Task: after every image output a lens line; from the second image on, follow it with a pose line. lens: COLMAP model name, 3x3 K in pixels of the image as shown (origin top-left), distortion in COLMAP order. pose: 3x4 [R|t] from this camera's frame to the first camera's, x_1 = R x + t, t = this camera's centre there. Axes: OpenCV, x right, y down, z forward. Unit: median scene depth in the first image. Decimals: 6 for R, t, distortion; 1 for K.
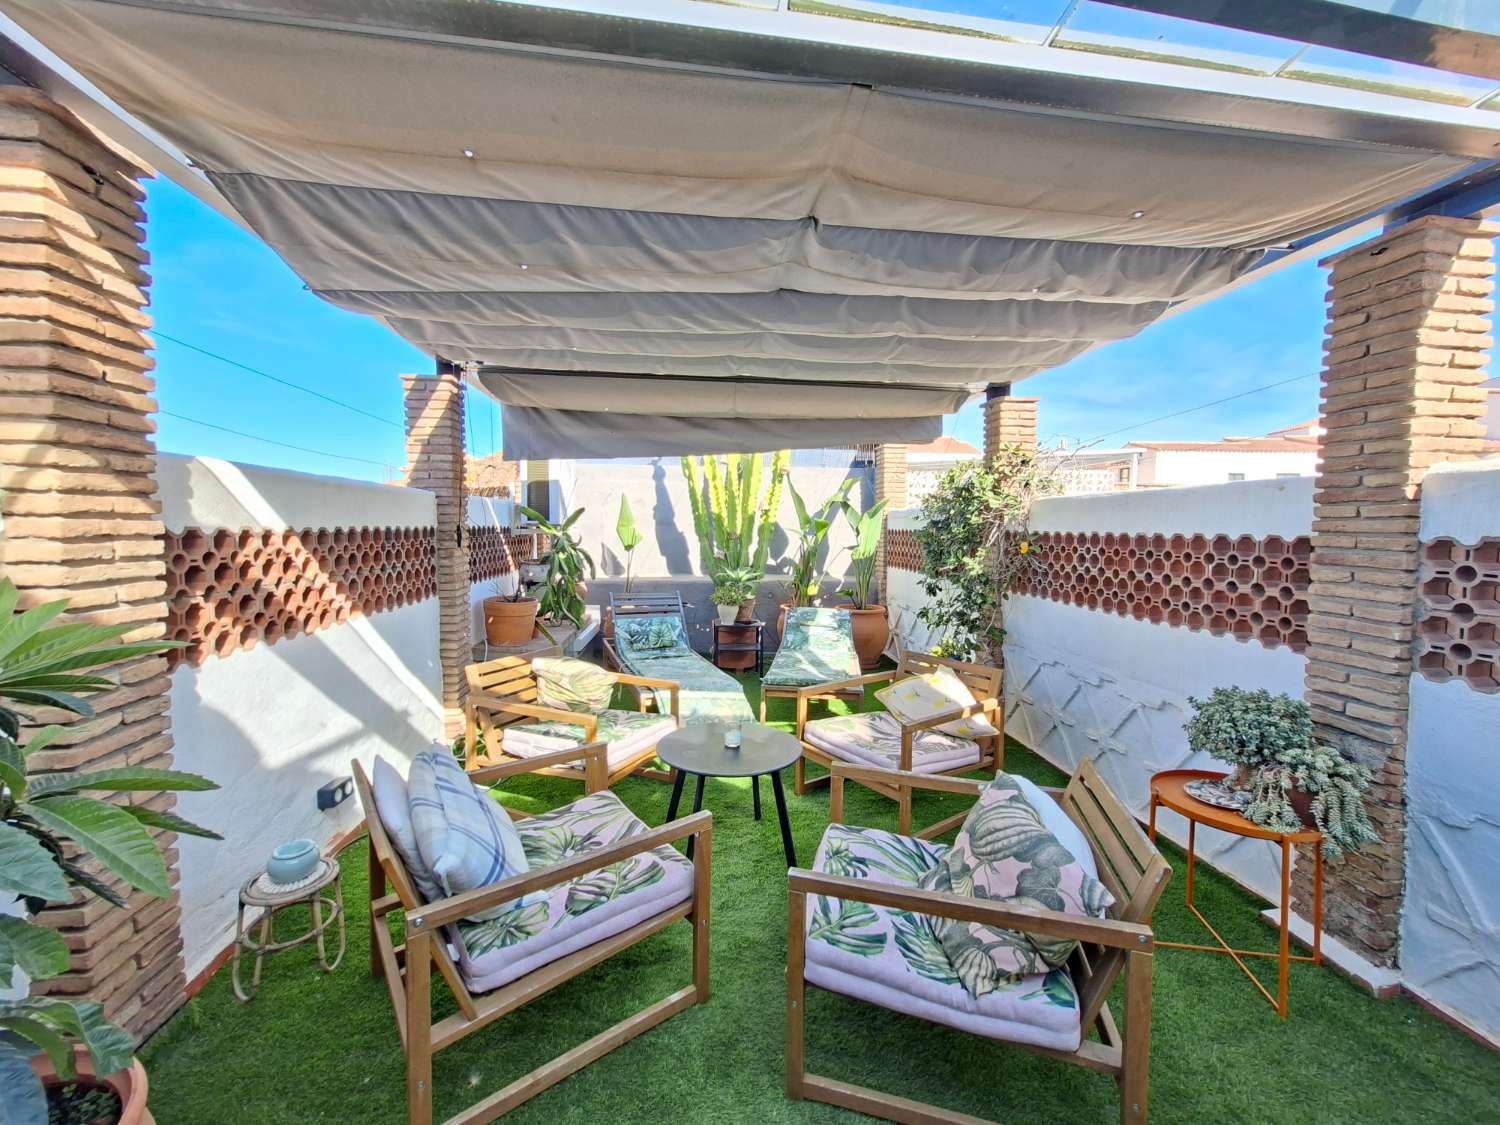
lens RADIAL K [[598.8, 0, 750.0], [0, 598.8, 562.5], [0, 0, 1]] dist [0.000183, 0.000279]
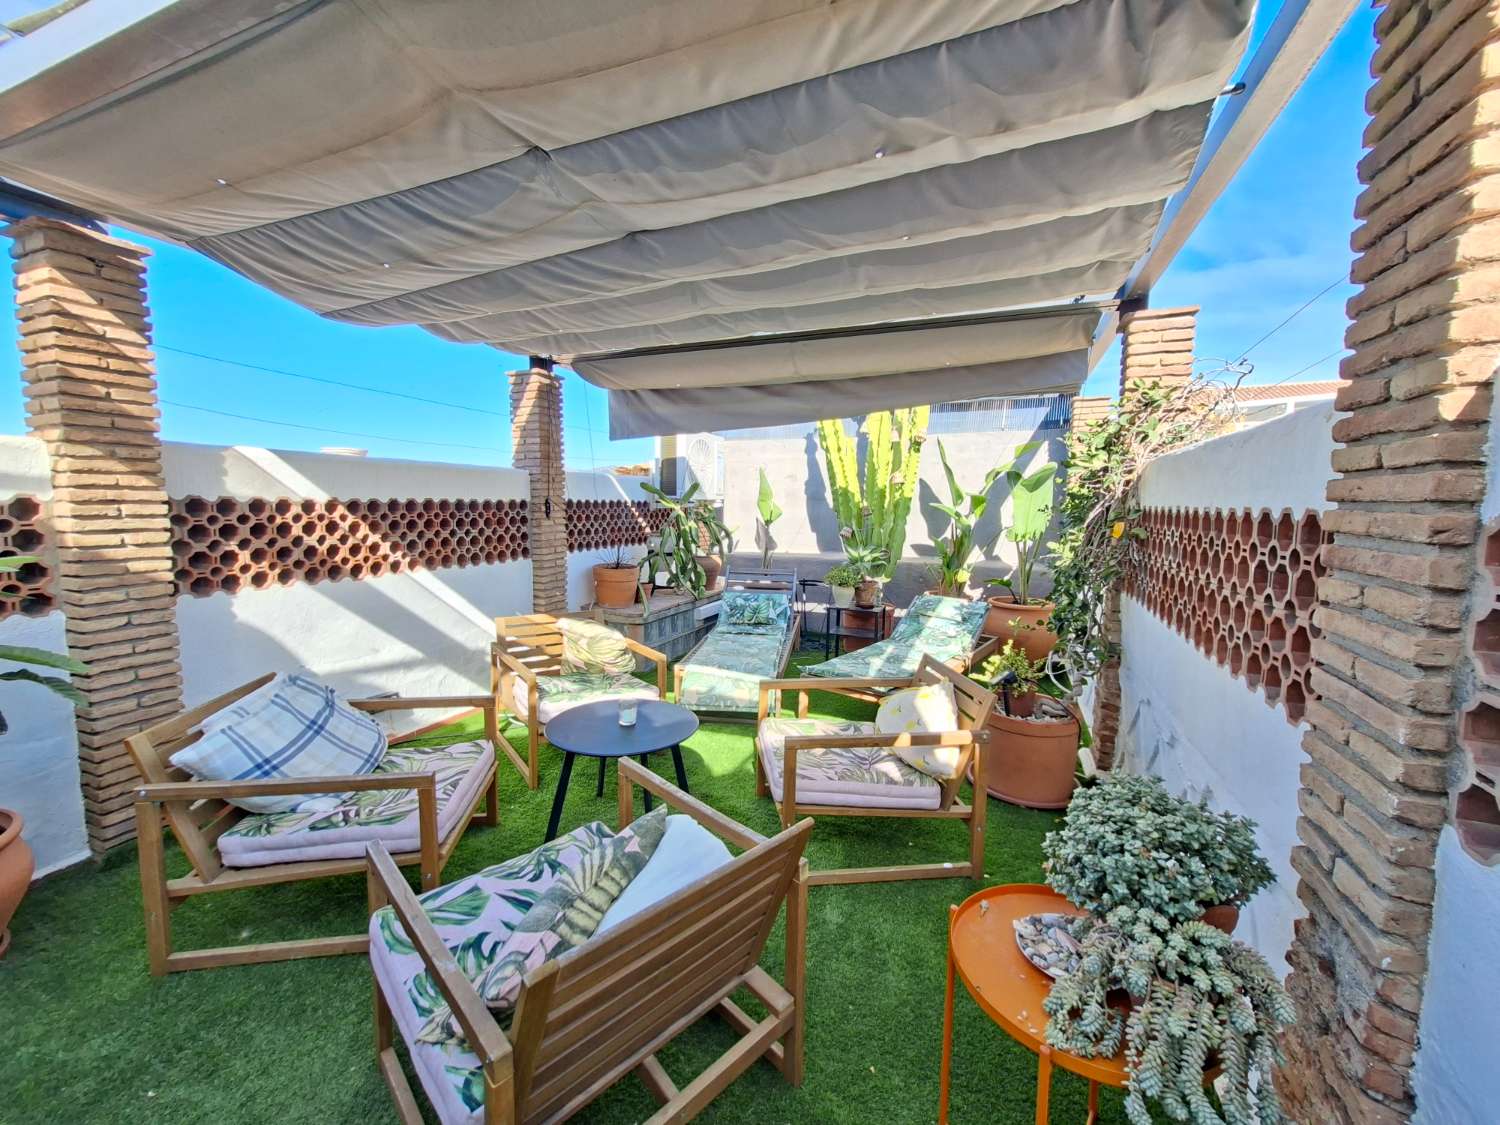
lens RADIAL K [[599.7, 0, 764.7], [0, 599.7, 563.0], [0, 0, 1]] dist [-0.002760, 0.001881]
pose [[0.867332, 0.051727, -0.495034, 0.876460], [-0.033639, 0.998403, 0.045387, -0.008636], [0.496592, -0.022713, 0.867687, 0.380457]]
